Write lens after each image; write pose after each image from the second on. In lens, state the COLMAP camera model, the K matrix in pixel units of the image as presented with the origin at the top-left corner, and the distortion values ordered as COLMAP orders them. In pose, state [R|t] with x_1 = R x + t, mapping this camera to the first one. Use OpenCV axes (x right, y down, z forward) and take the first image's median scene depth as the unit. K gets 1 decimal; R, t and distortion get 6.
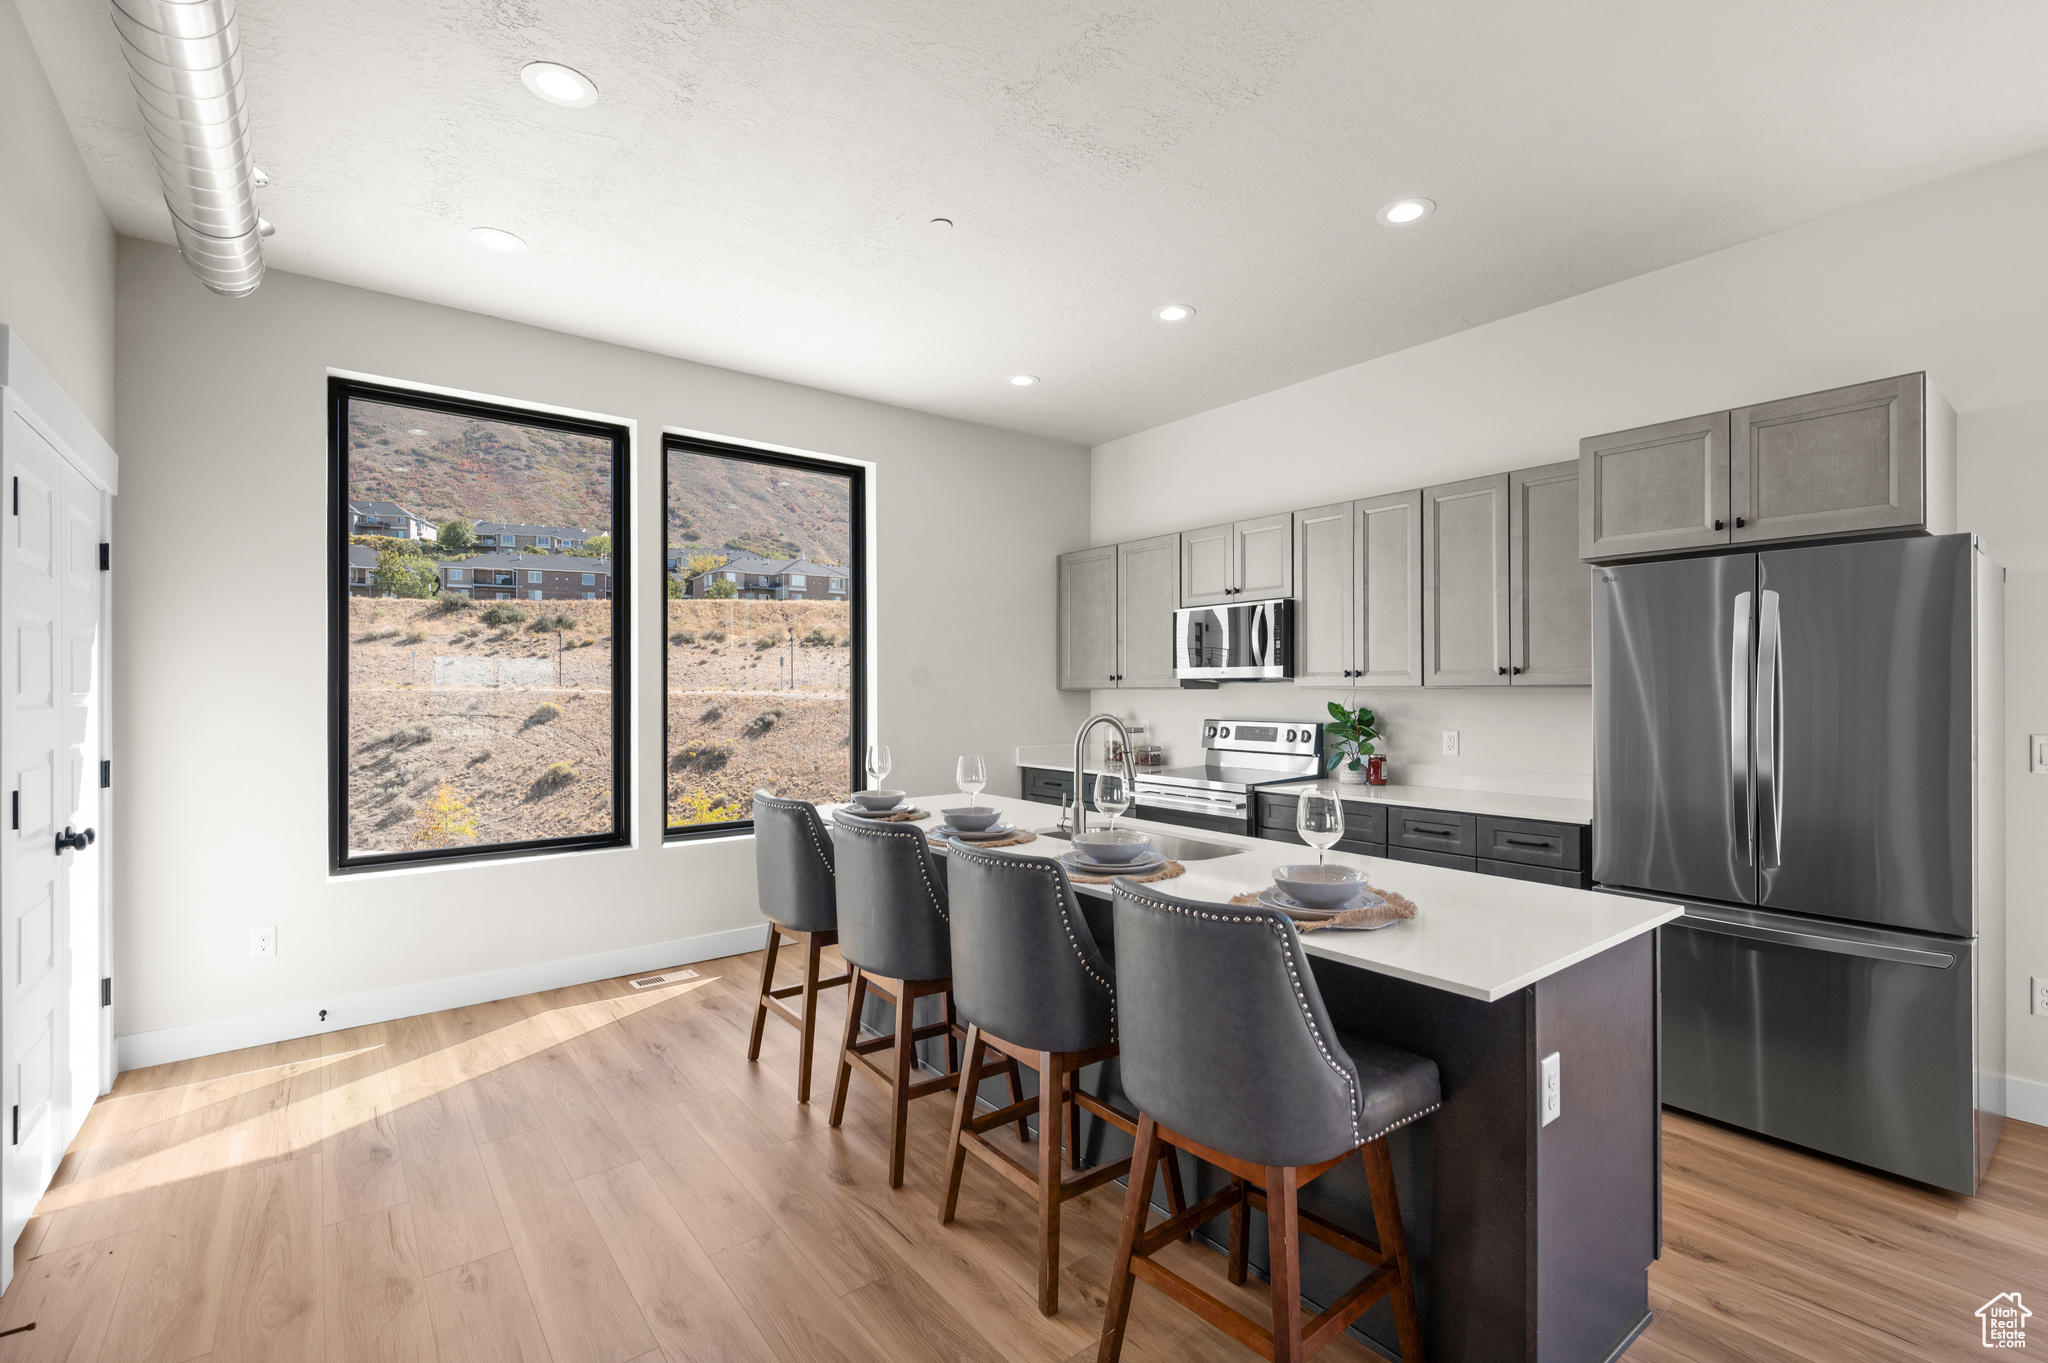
lens RADIAL K [[893.7, 0, 1045.6], [0, 893.7, 683.9], [0, 0, 1]] dist [-0.020259, 0.001002]
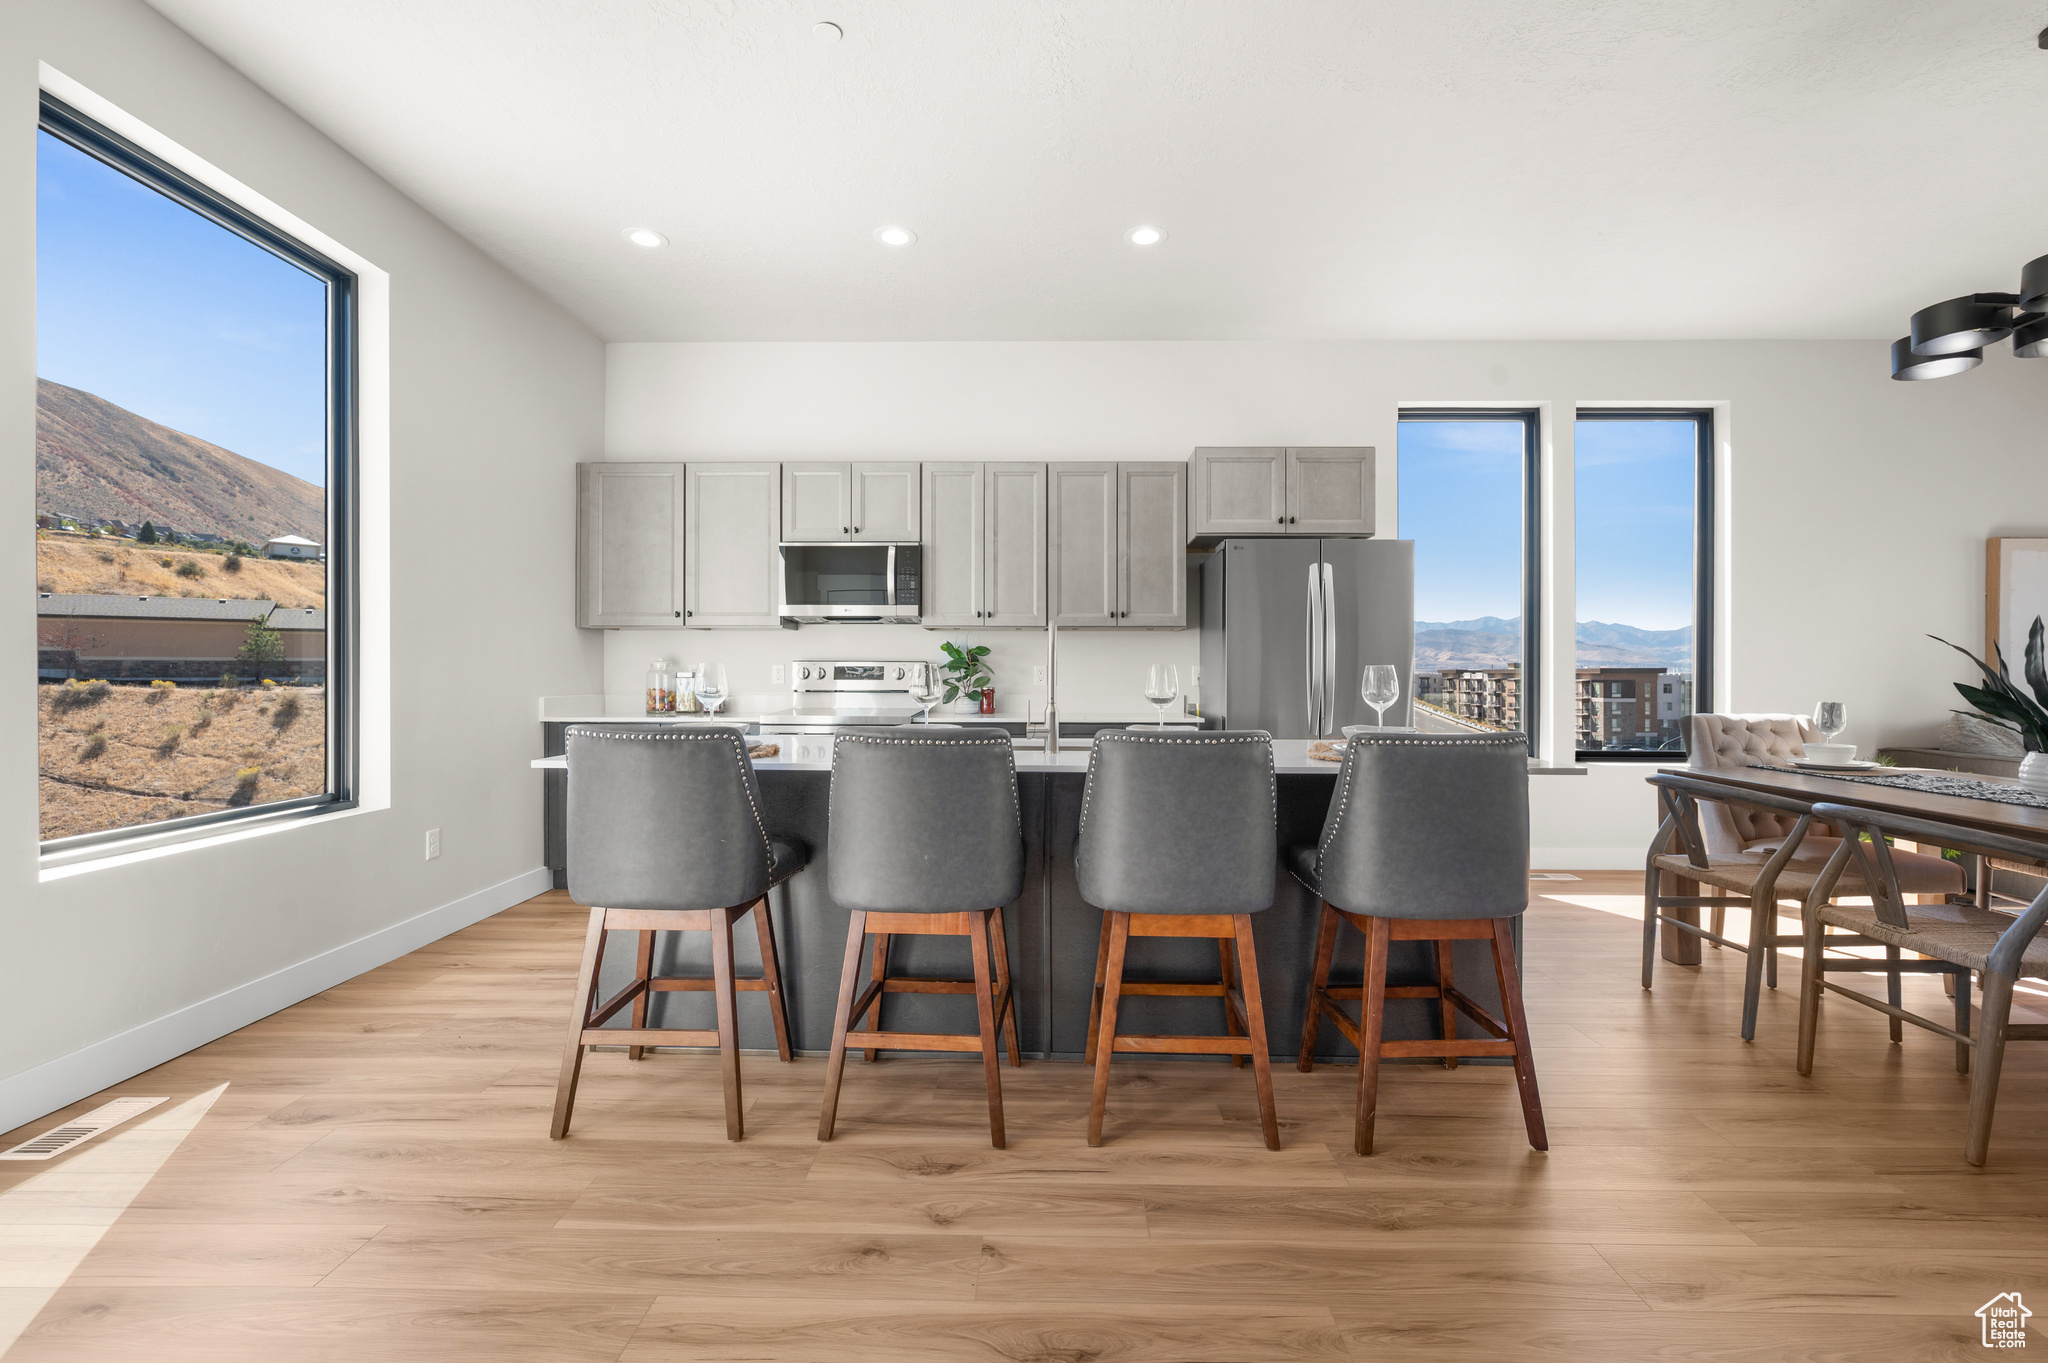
lens RADIAL K [[893.7, 0, 973.0], [0, 893.7, 672.9], [0, 0, 1]] dist [-0.020259, 0.001002]
pose [[0.645360, 0.004186, 0.763867, -0.484143], [-0.009303, 0.999954, 0.002380, 0.054989], [-0.763822, -0.008643, 0.645369, 0.260047]]
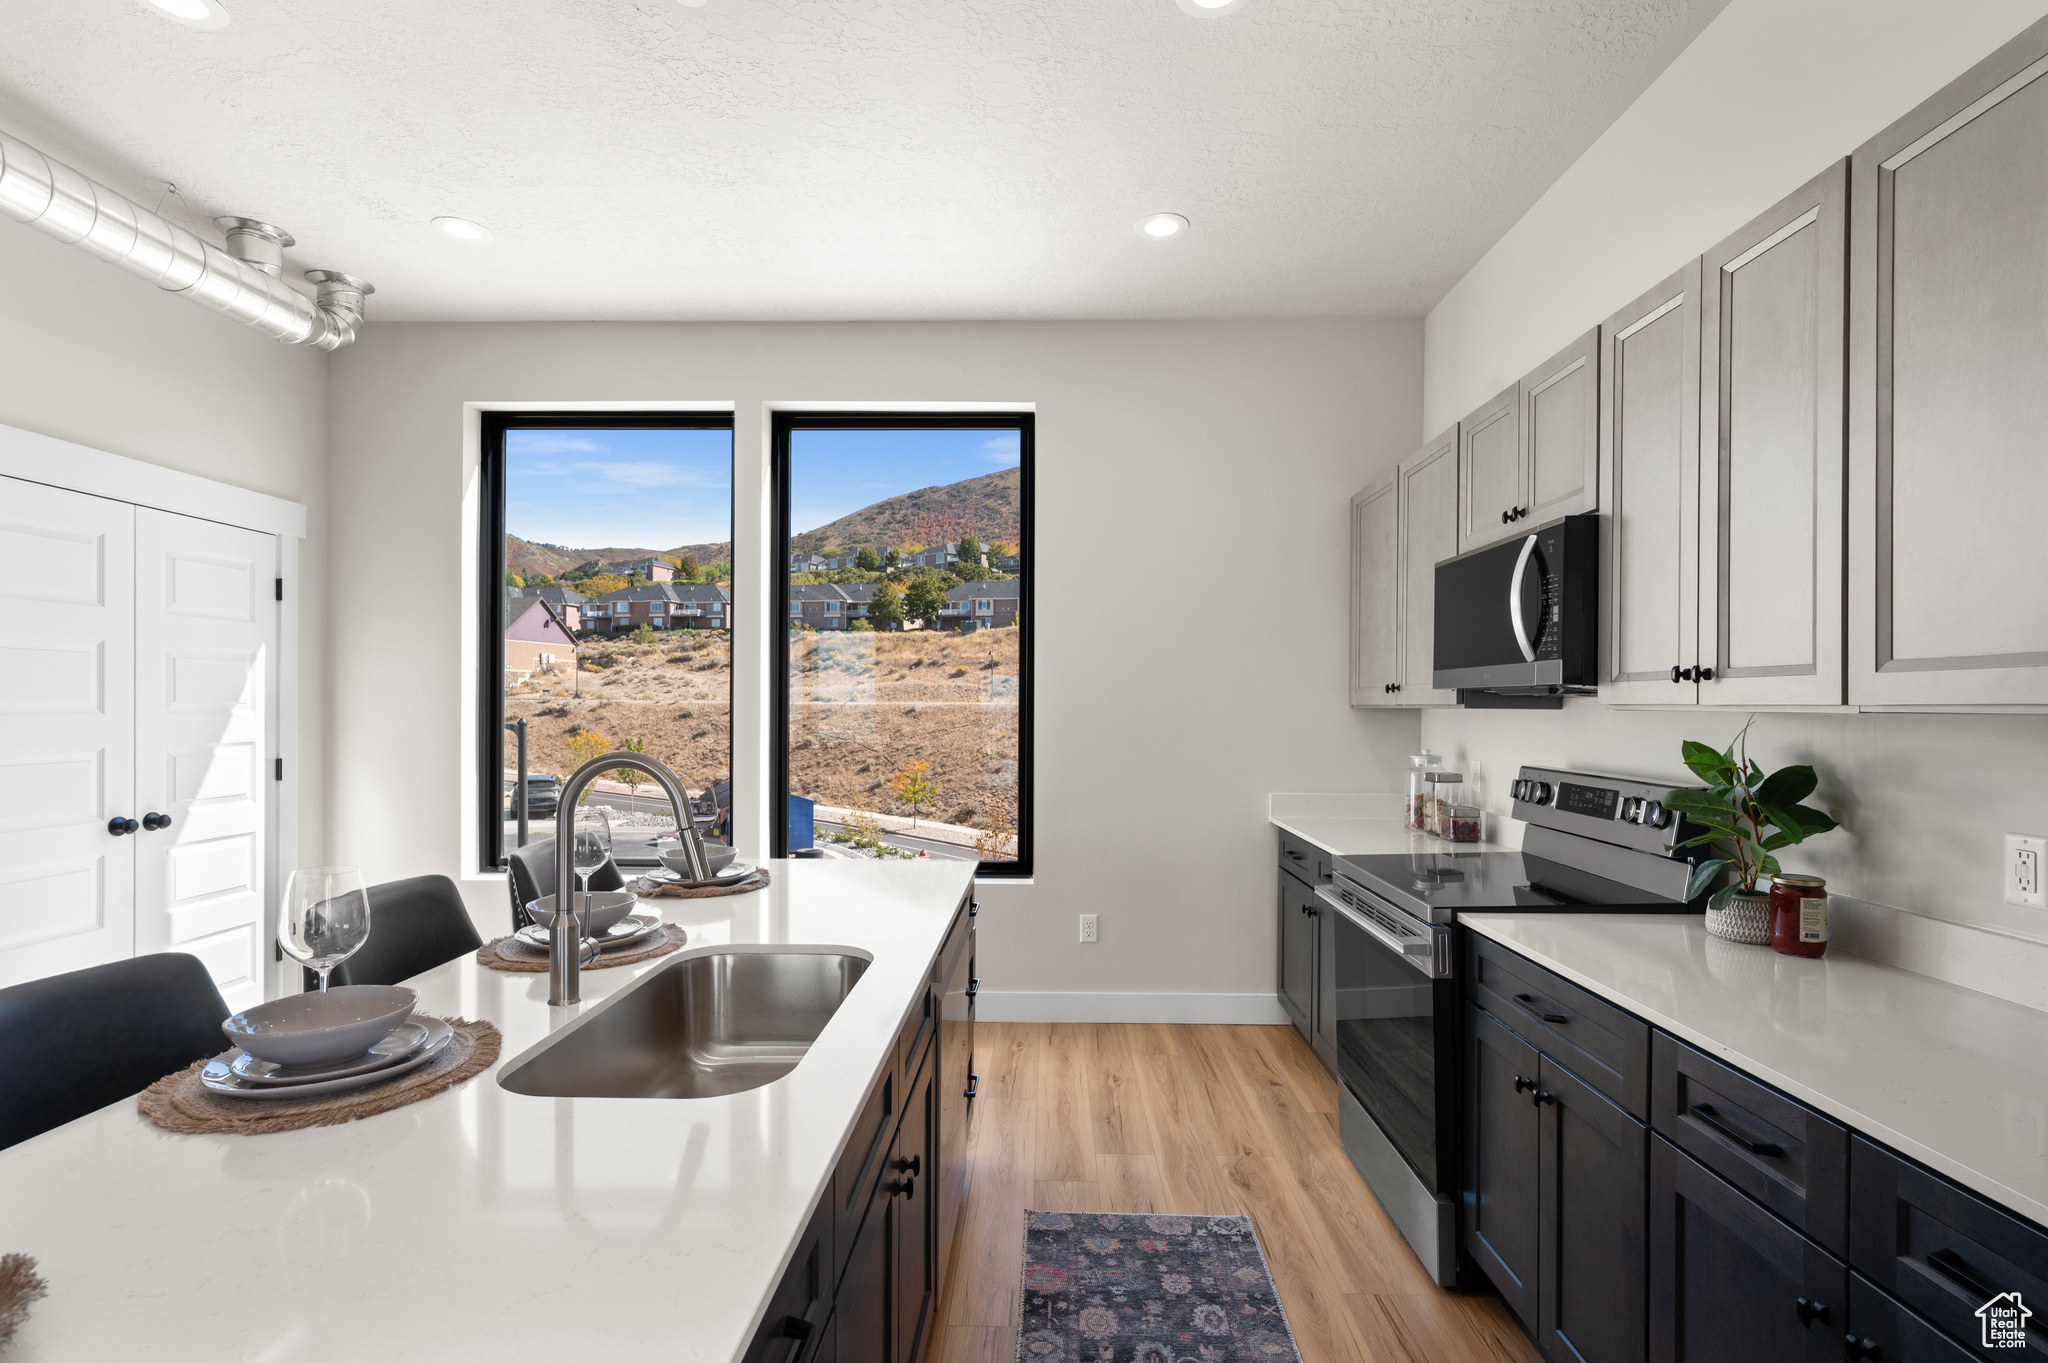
lens RADIAL K [[964.4, 0, 1032.6], [0, 964.4, 698.2], [0, 0, 1]] dist [-0.005390, 0.000661]
pose [[0.763725, 0.001593, -0.645540, 0.366686], [-0.003091, 0.999995, -0.001190, 0.001090], [0.645535, 0.002904, 0.763725, 0.427423]]
